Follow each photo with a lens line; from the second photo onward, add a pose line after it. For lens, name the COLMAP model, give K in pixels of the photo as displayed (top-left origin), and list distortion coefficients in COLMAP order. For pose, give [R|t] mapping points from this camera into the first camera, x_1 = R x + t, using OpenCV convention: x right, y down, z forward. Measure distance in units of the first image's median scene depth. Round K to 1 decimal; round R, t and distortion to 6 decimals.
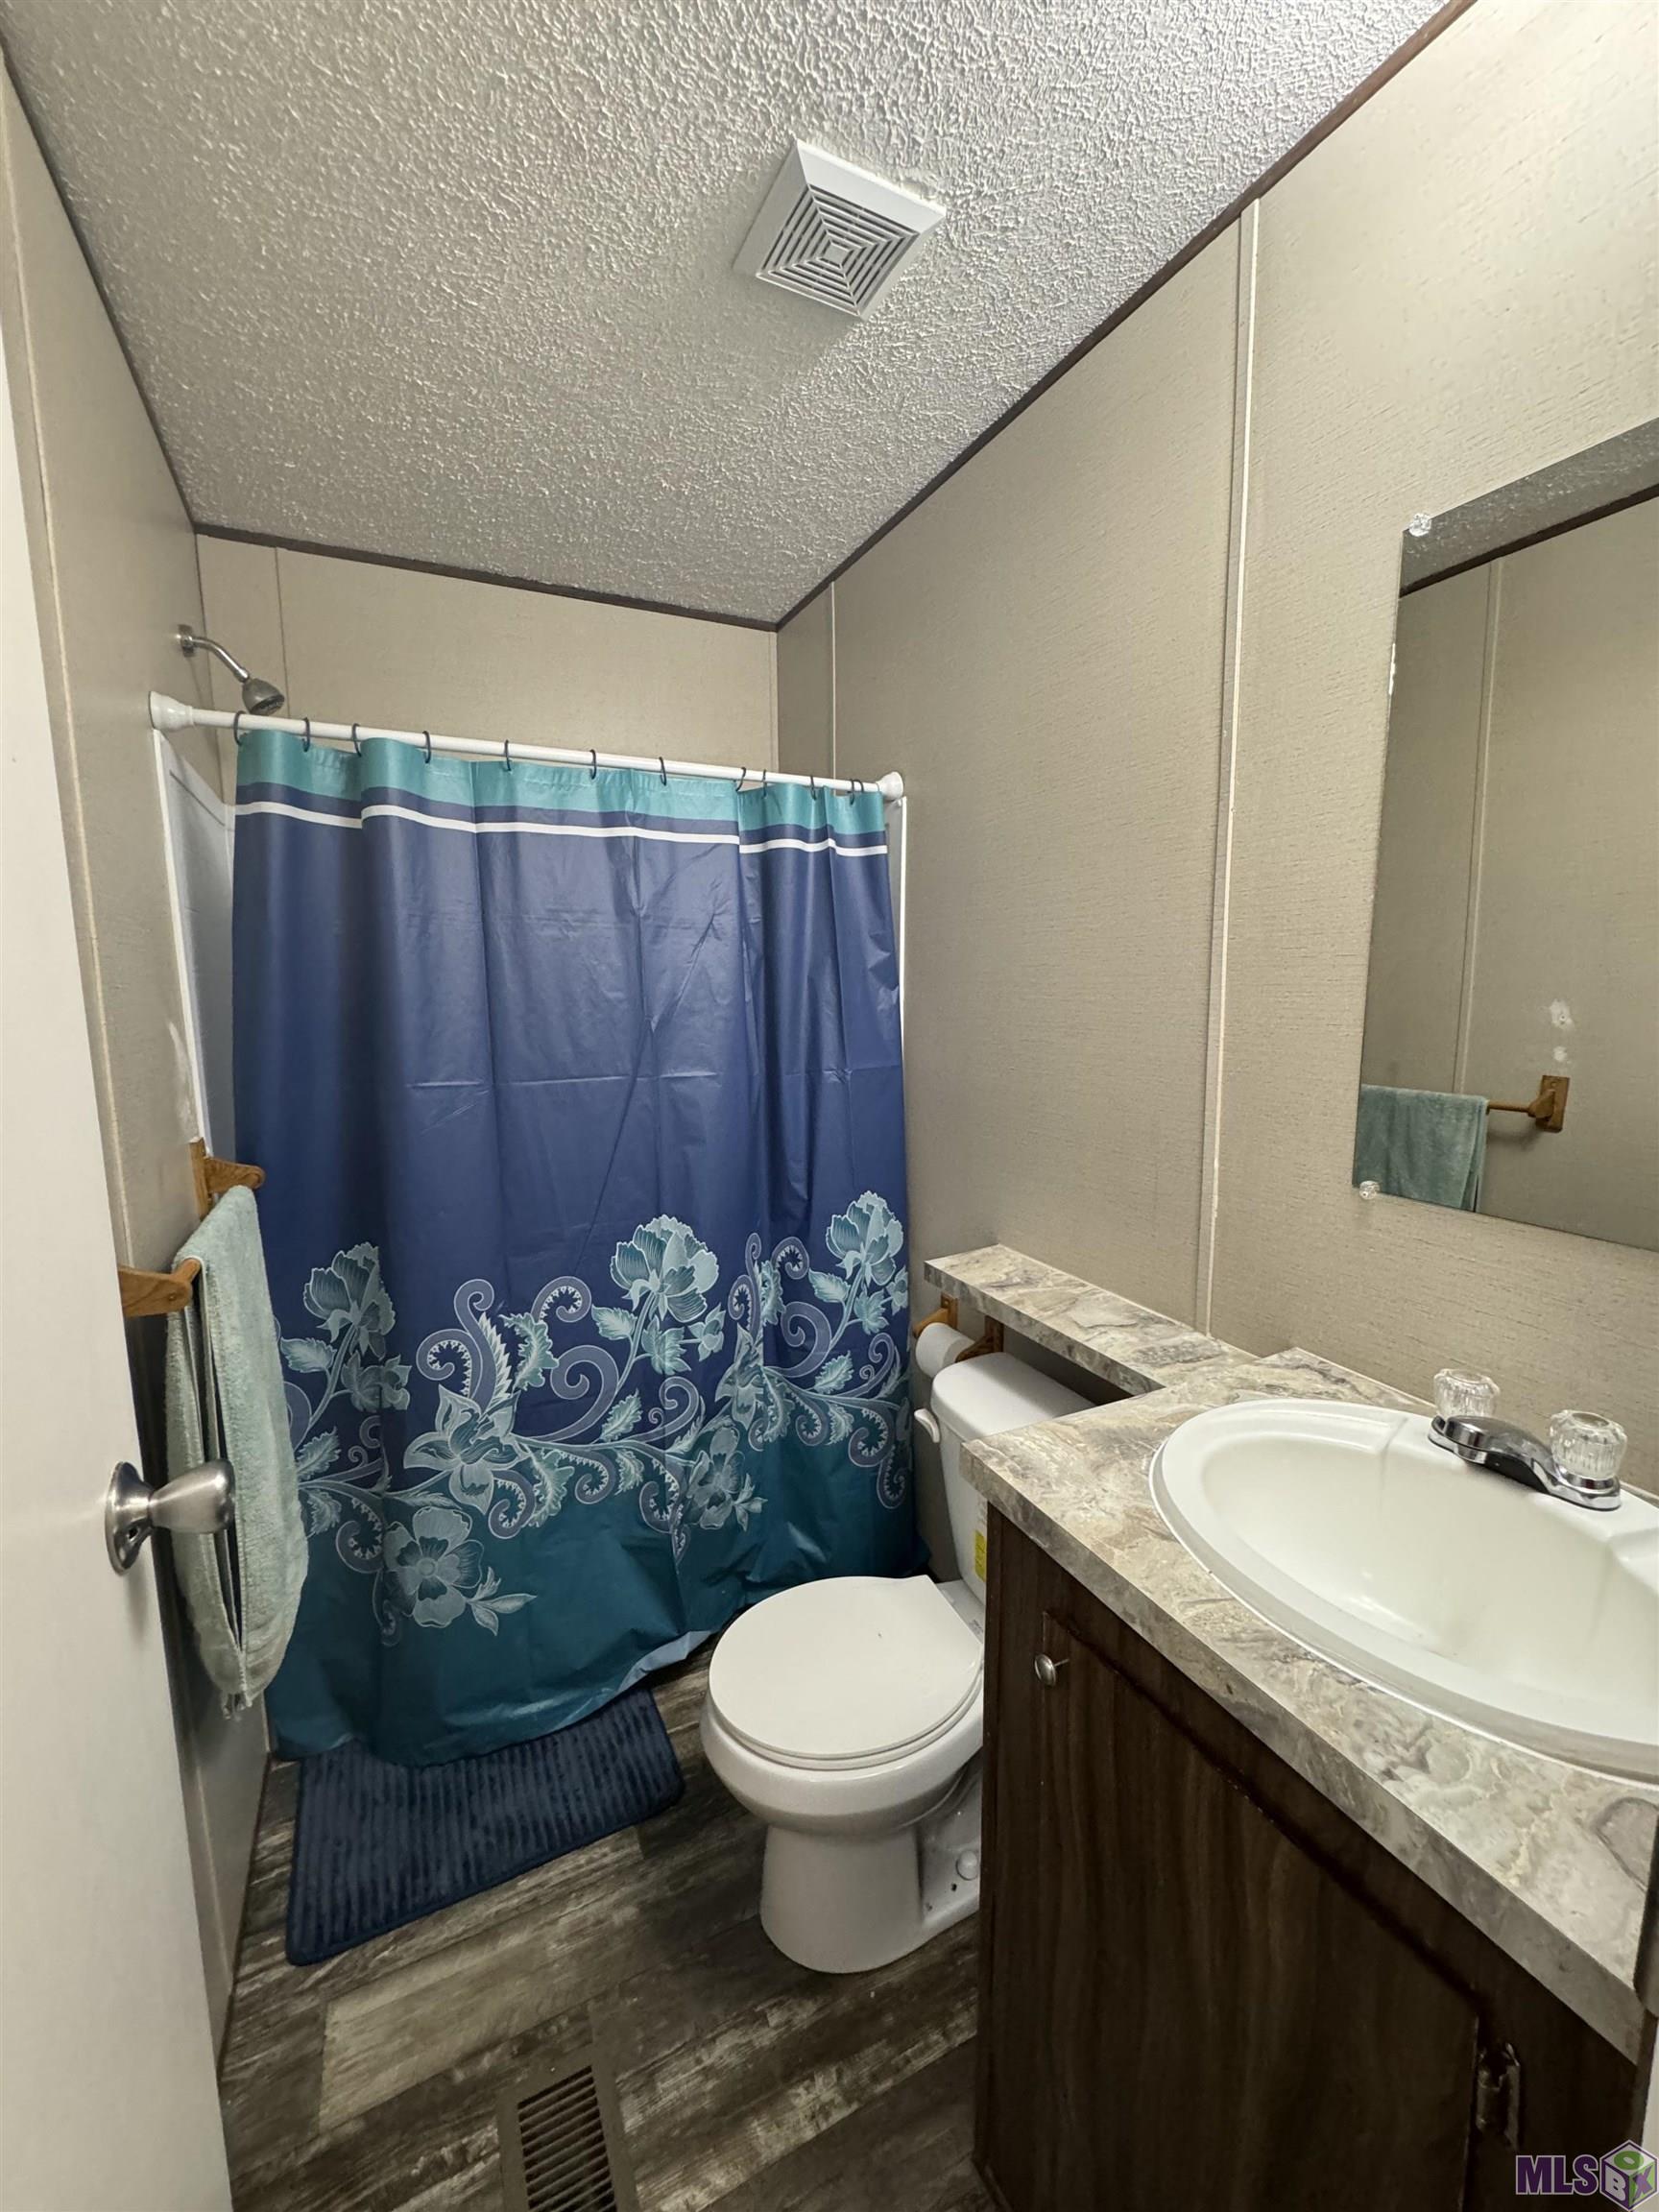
lens RADIAL K [[869.0, 0, 820.2], [0, 869.0, 1104.2], [0, 0, 1]] dist [-0.001227, 0.000358]
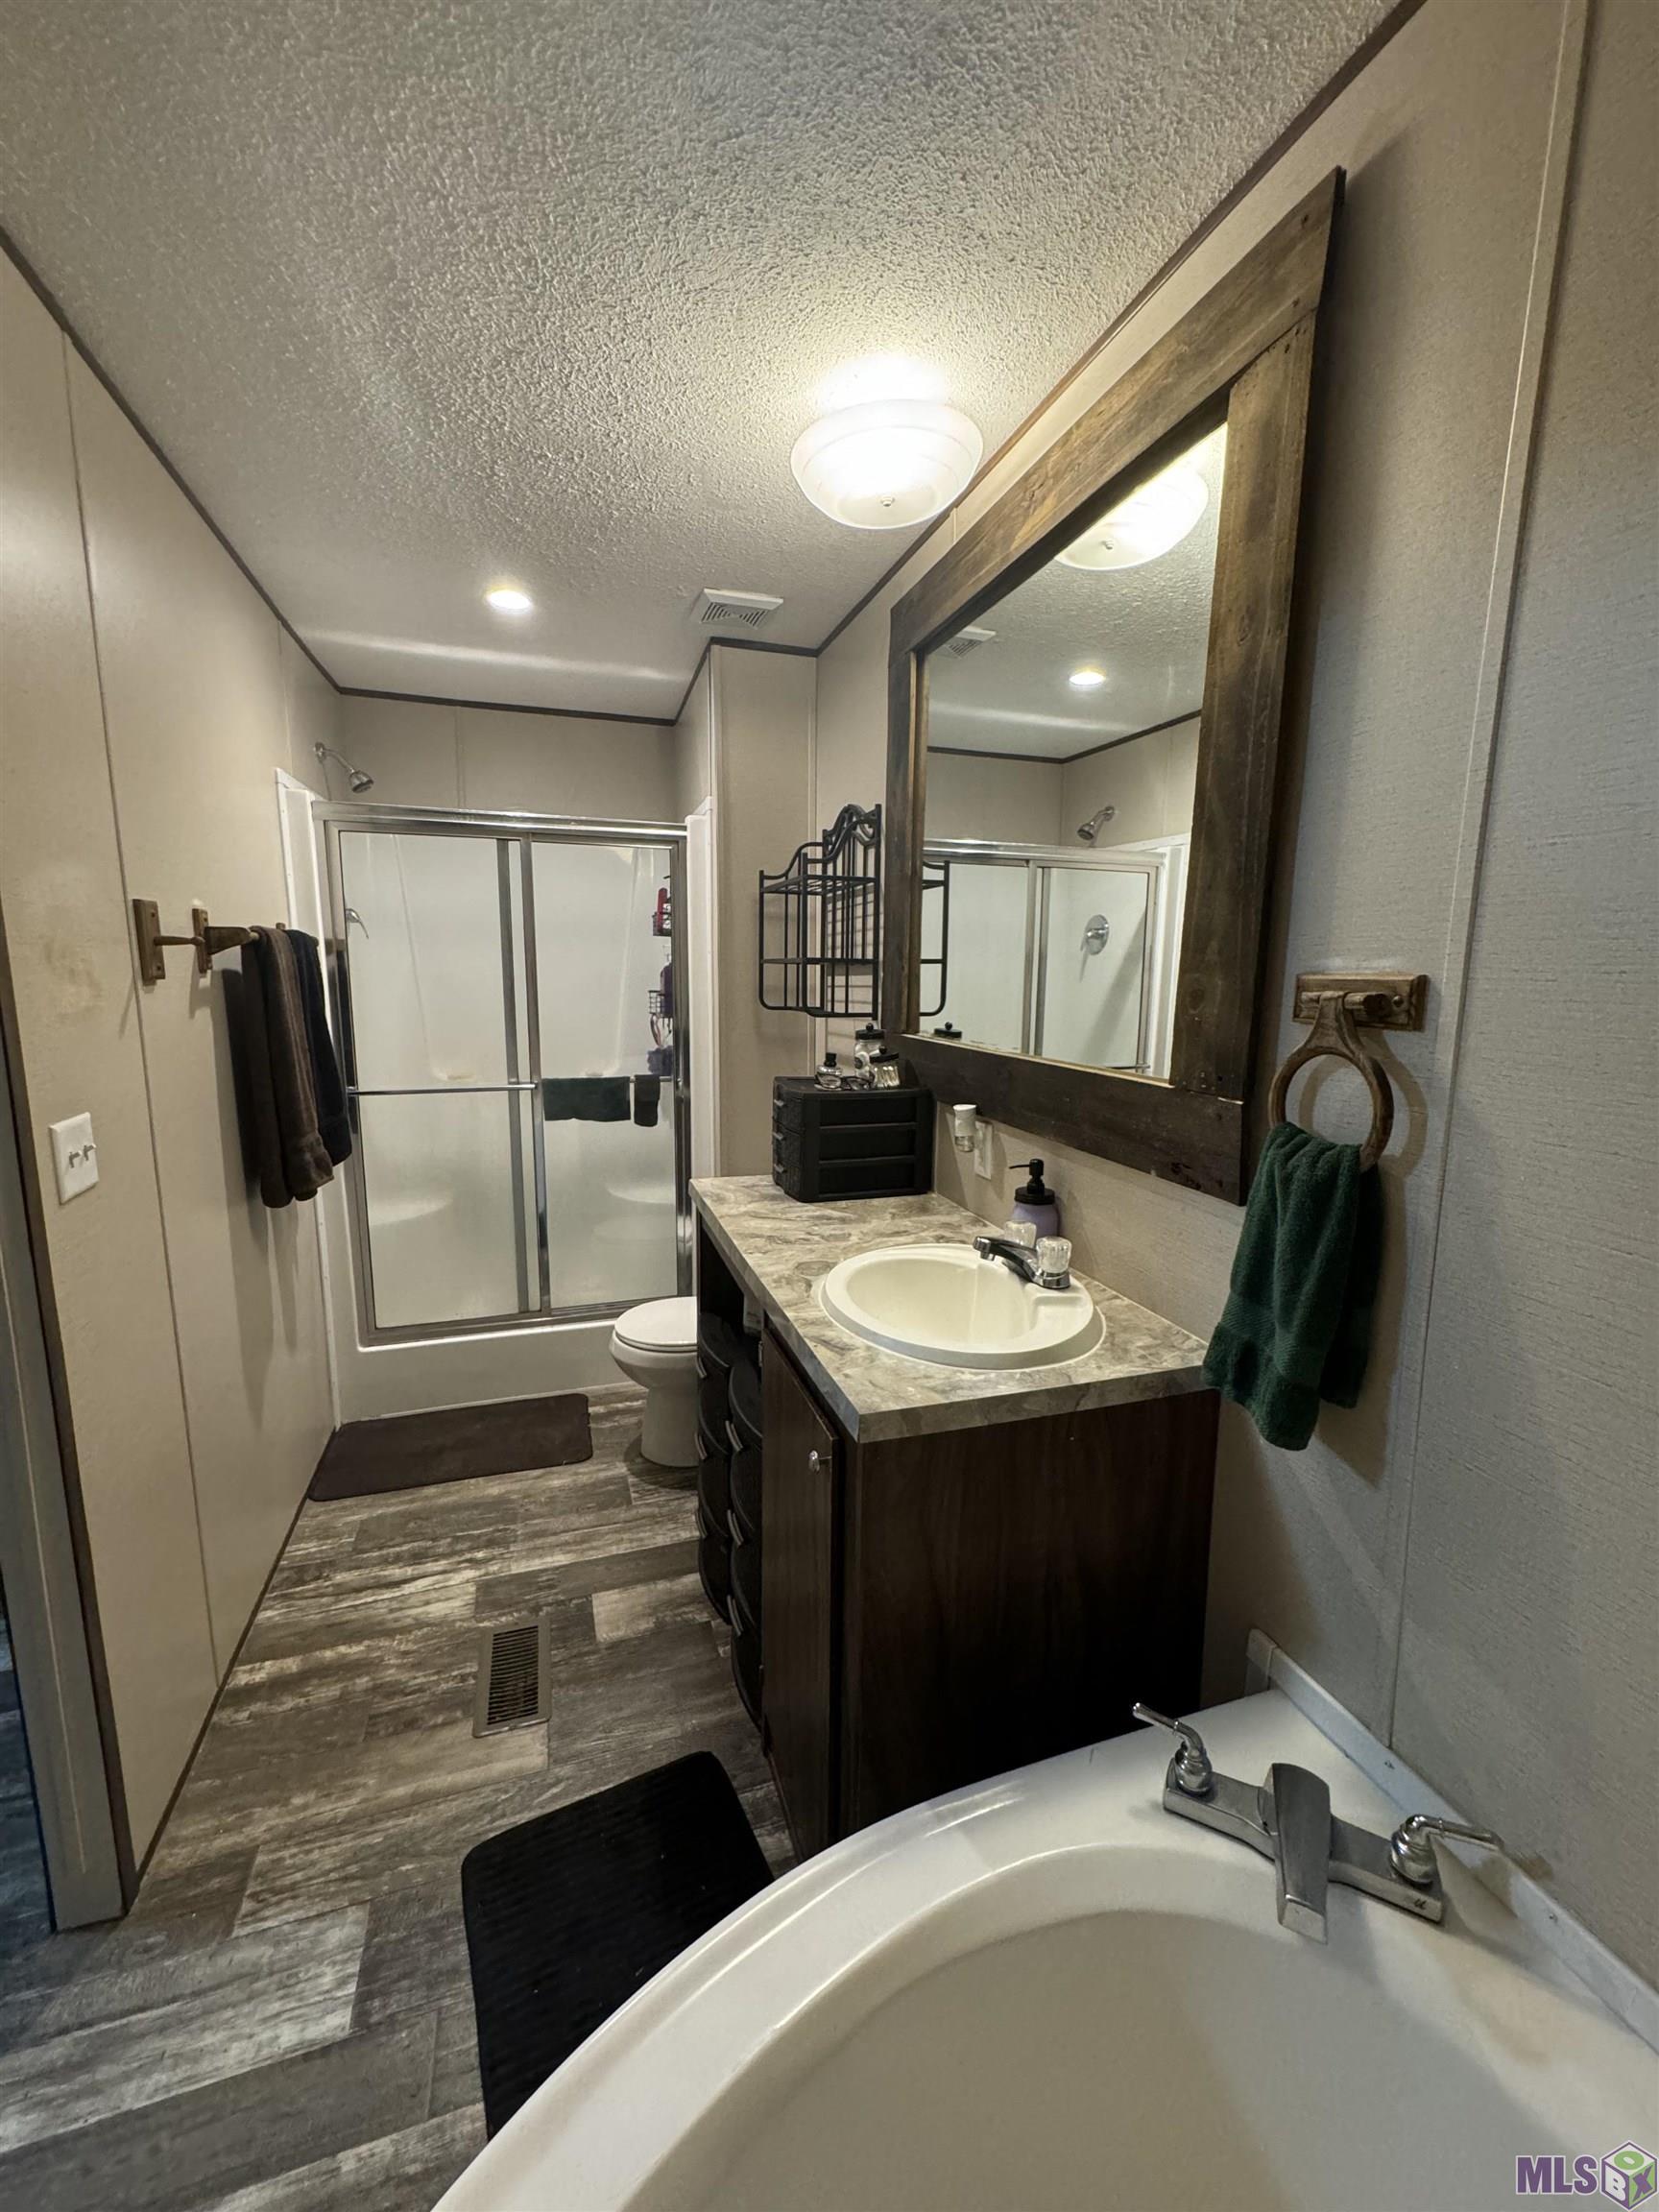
lens RADIAL K [[869.0, 0, 814.2], [0, 869.0, 1106.9], [0, 0, 1]] dist [-0.001227, 0.000358]
pose [[-0.989211, -0.026889, 0.144008, -0.968939], [0.014758, 0.959718, 0.280578, -0.224681], [-0.145752, 0.279676, -0.948967, 1.636658]]
